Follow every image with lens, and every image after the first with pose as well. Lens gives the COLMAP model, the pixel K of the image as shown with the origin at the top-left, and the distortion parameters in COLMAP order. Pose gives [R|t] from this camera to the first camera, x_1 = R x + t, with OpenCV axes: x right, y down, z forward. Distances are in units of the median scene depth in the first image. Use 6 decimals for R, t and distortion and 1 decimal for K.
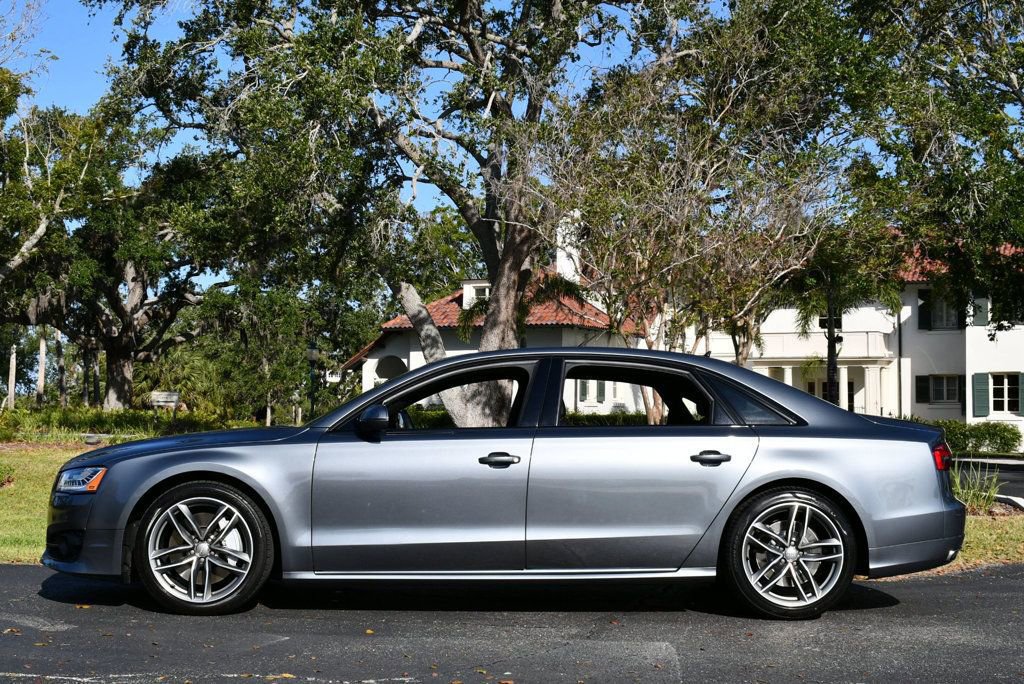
lens RADIAL K [[1434.4, 0, 511.1], [0, 1434.4, 342.7], [0, 0, 1]] dist [-0.066512, -0.001697]
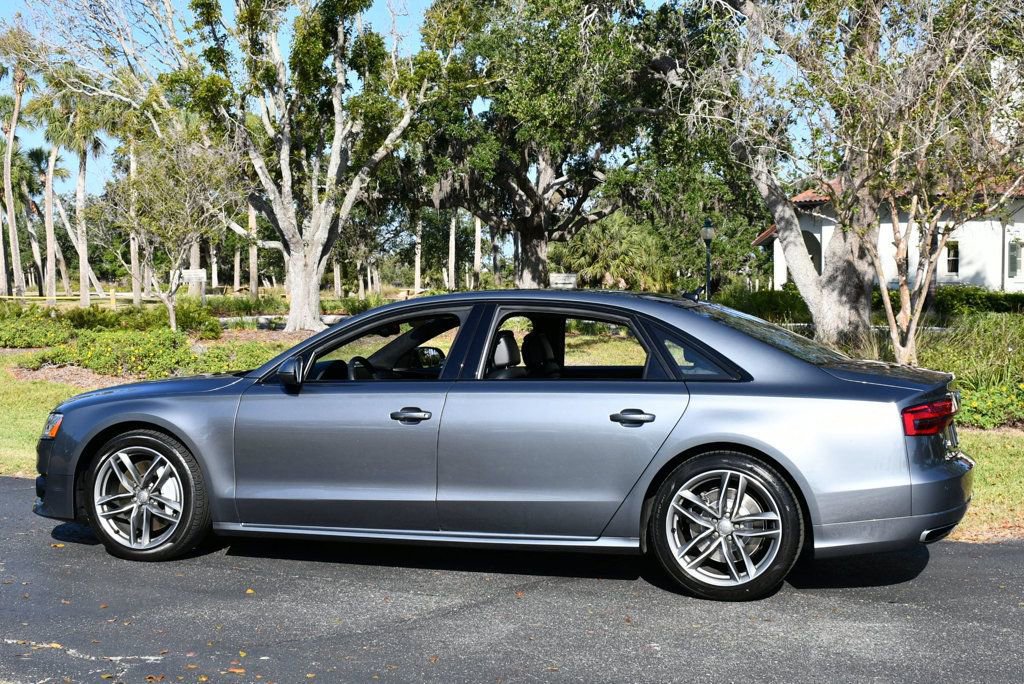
lens RADIAL K [[1475.7, 0, 510.5], [0, 1475.7, 342.4], [0, 0, 1]] dist [-0.069181, 0.006185]
pose [[0.942538, 0.004214, -0.334073, 0.090606], [0.026553, 0.995813, 0.087476, -0.011902], [0.333042, -0.091320, 0.938479, 0.026767]]
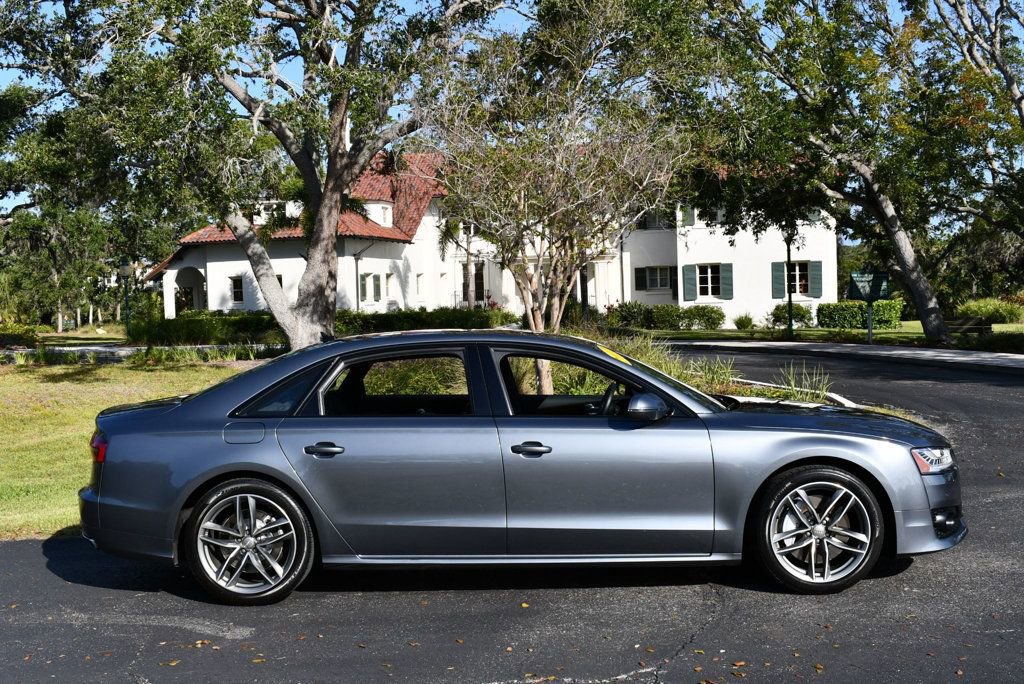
lens RADIAL K [[1223.5, 0, 511.2], [0, 1223.5, 342.7], [0, 0, 1]] dist [-0.079679, 0.000194]
pose [[0.976025, -0.046732, 0.212583, -0.065862], [0.027658, 0.995390, 0.091831, -0.018953], [-0.215894, -0.083750, 0.972818, 0.024180]]
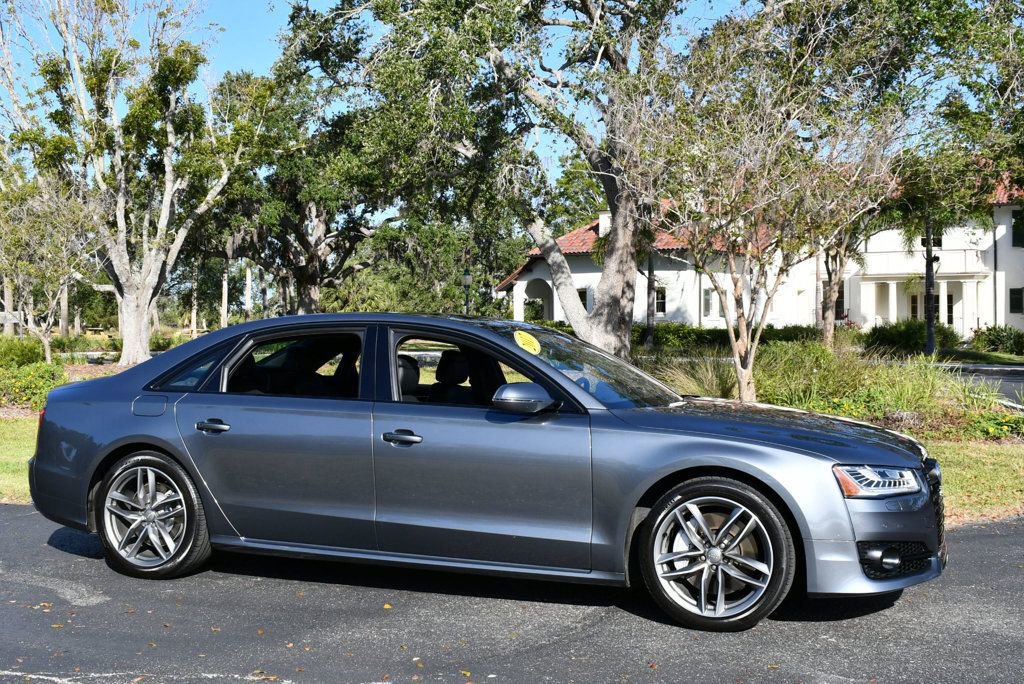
lens RADIAL K [[1223.5, 0, 511.2], [0, 1223.5, 342.7], [0, 0, 1]] dist [-0.079679, 0.000194]
pose [[0.992511, -0.011518, -0.121612, 0.021203], [0.019812, 0.997542, 0.067216, -0.009106], [0.120539, -0.069122, 0.990299, 0.037832]]
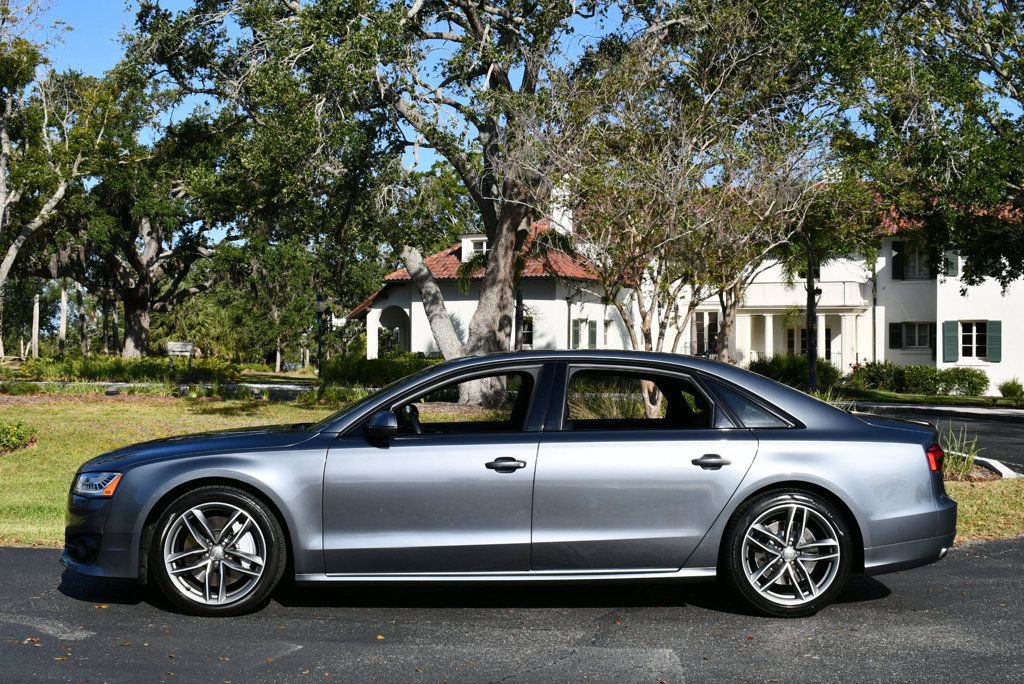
lens RADIAL K [[1348.5, 0, 513.2], [0, 1348.5, 340.6], [0, 0, 1]] dist [-0.073884, 0.004258]
pose [[0.999982, -0.002667, 0.005367, -0.001846], [0.002435, 0.999086, 0.042683, -0.011476], [-0.005476, -0.042670, 0.999074, 0.009898]]
